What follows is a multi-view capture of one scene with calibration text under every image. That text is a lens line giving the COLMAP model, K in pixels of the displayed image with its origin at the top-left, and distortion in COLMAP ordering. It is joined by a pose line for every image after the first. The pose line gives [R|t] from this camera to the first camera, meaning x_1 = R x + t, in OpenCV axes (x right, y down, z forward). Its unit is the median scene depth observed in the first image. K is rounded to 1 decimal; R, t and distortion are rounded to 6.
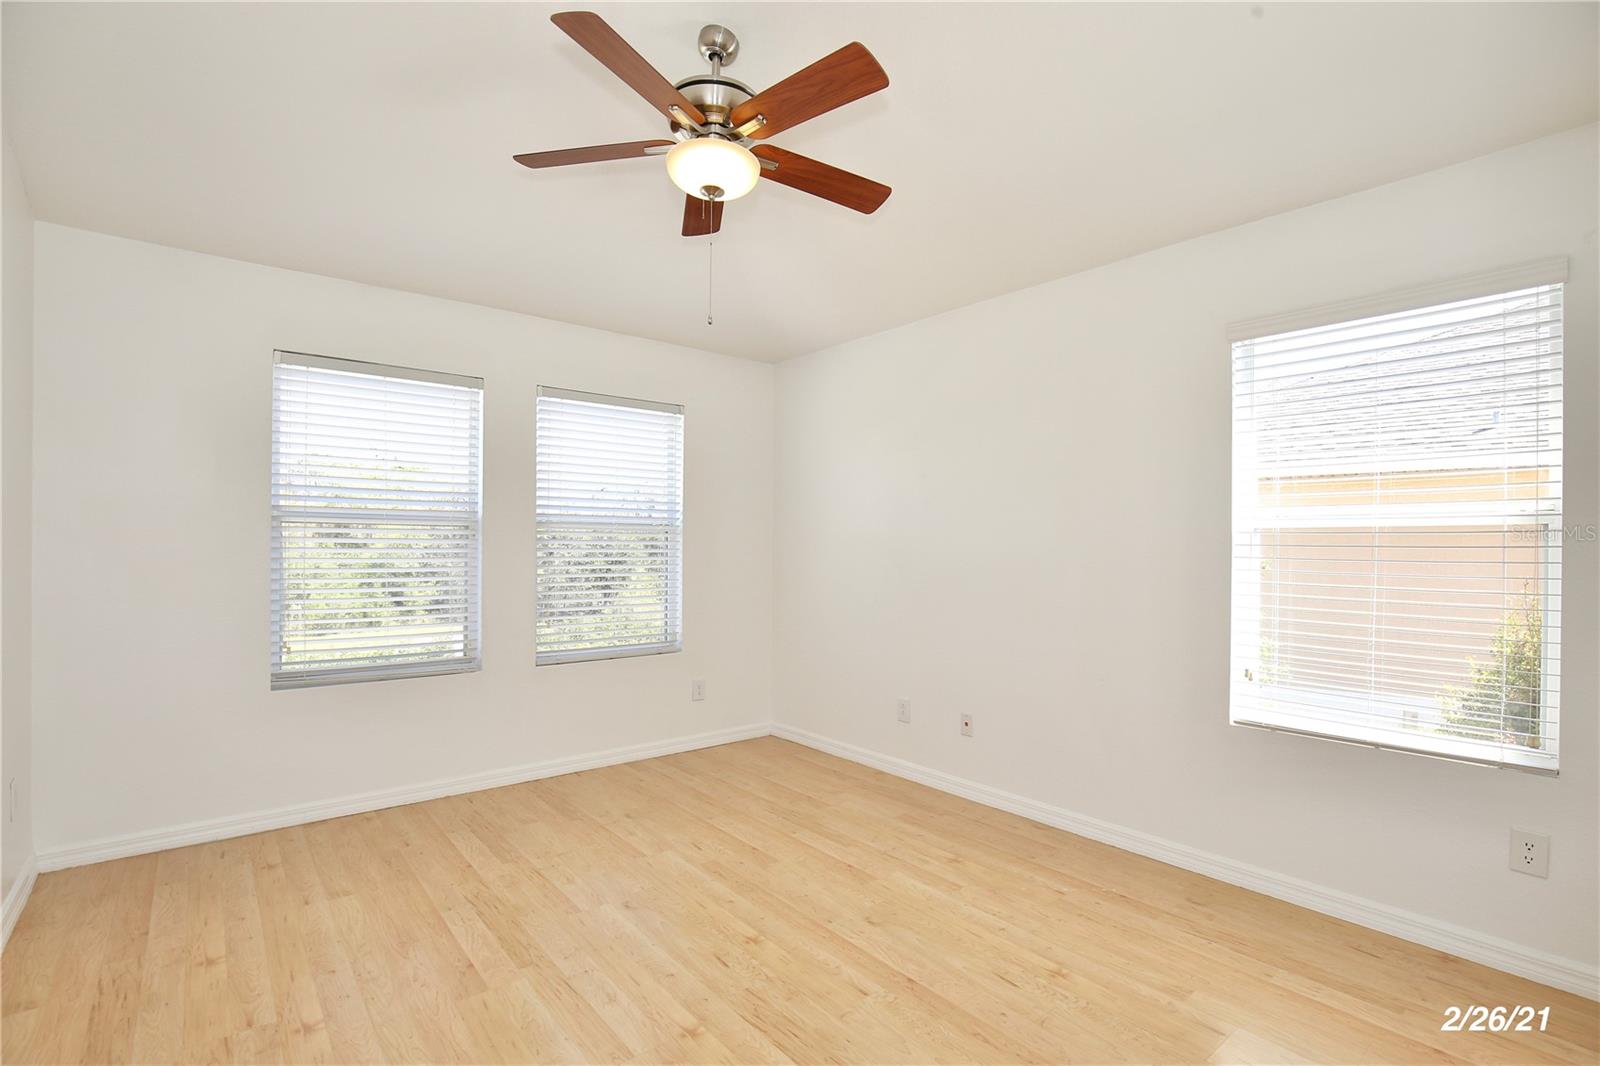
lens RADIAL K [[744.5, 0, 800.2], [0, 744.5, 548.4], [0, 0, 1]] dist [-0.026626, 0.000524]
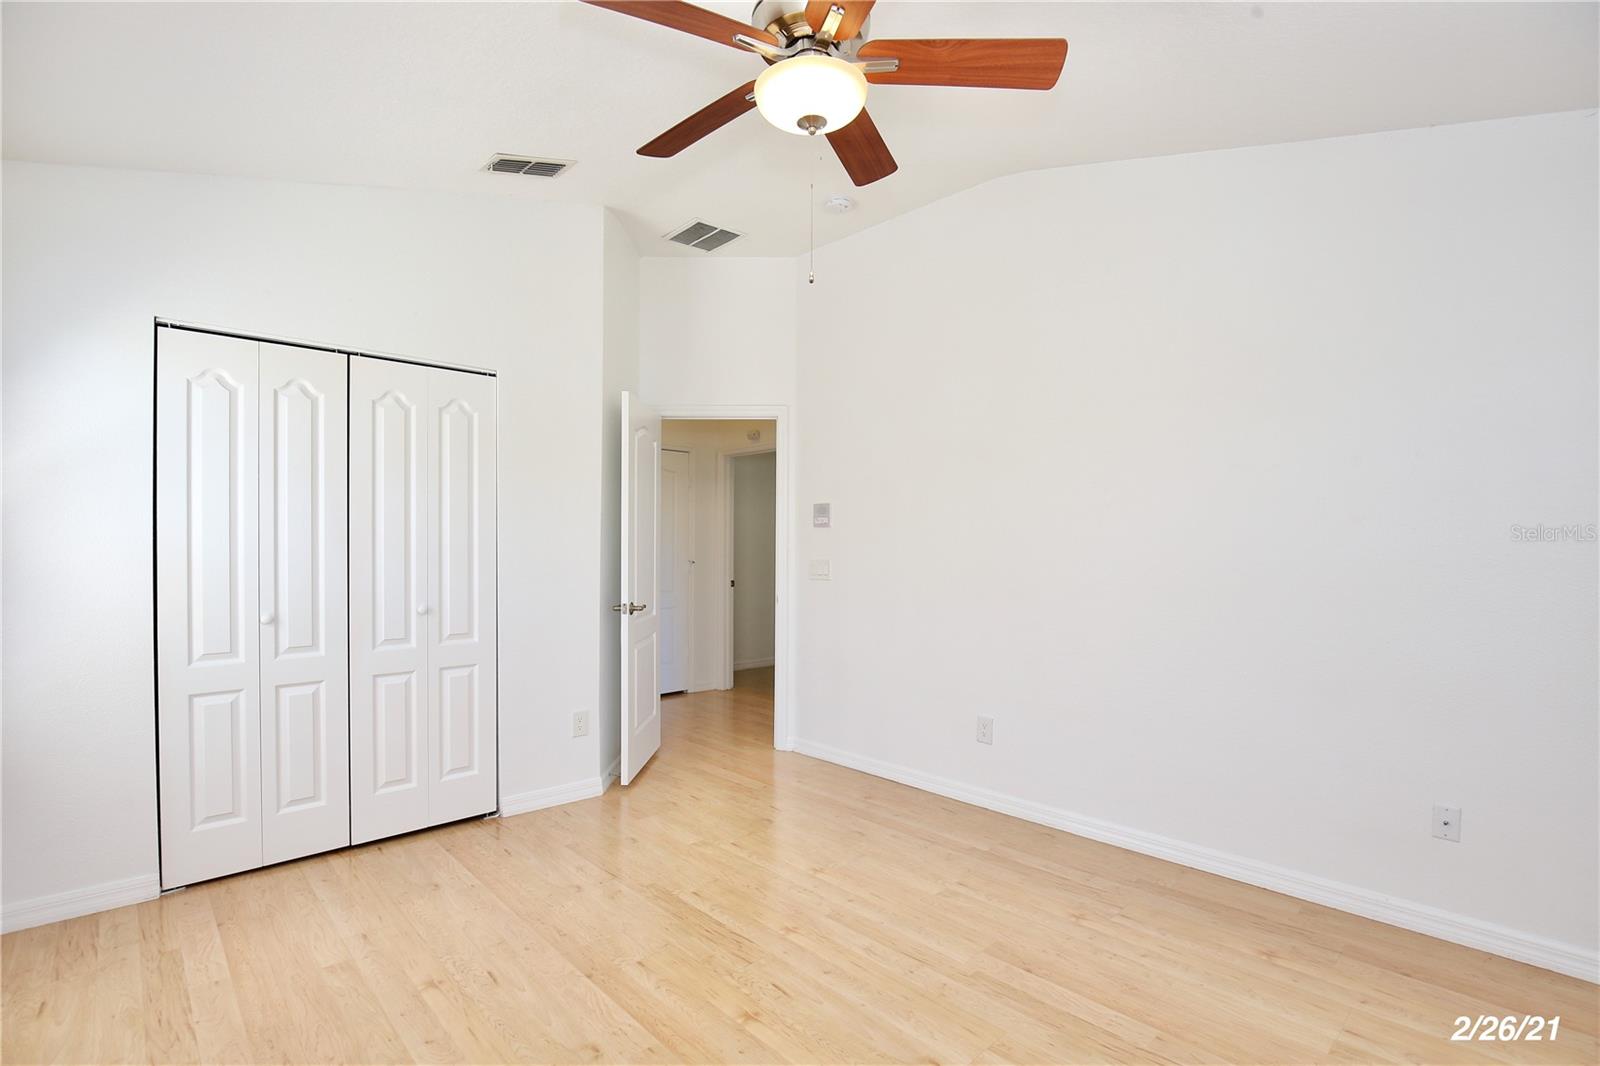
lens RADIAL K [[744.5, 0, 800.2], [0, 744.5, 548.4], [0, 0, 1]] dist [-0.026626, 0.000524]
pose [[-0.997556, -0.012441, -0.068754, -0.061443], [-0.013118, 0.999870, 0.009401, -0.014924], [0.068628, 0.010280, -0.997589, 1.996185]]
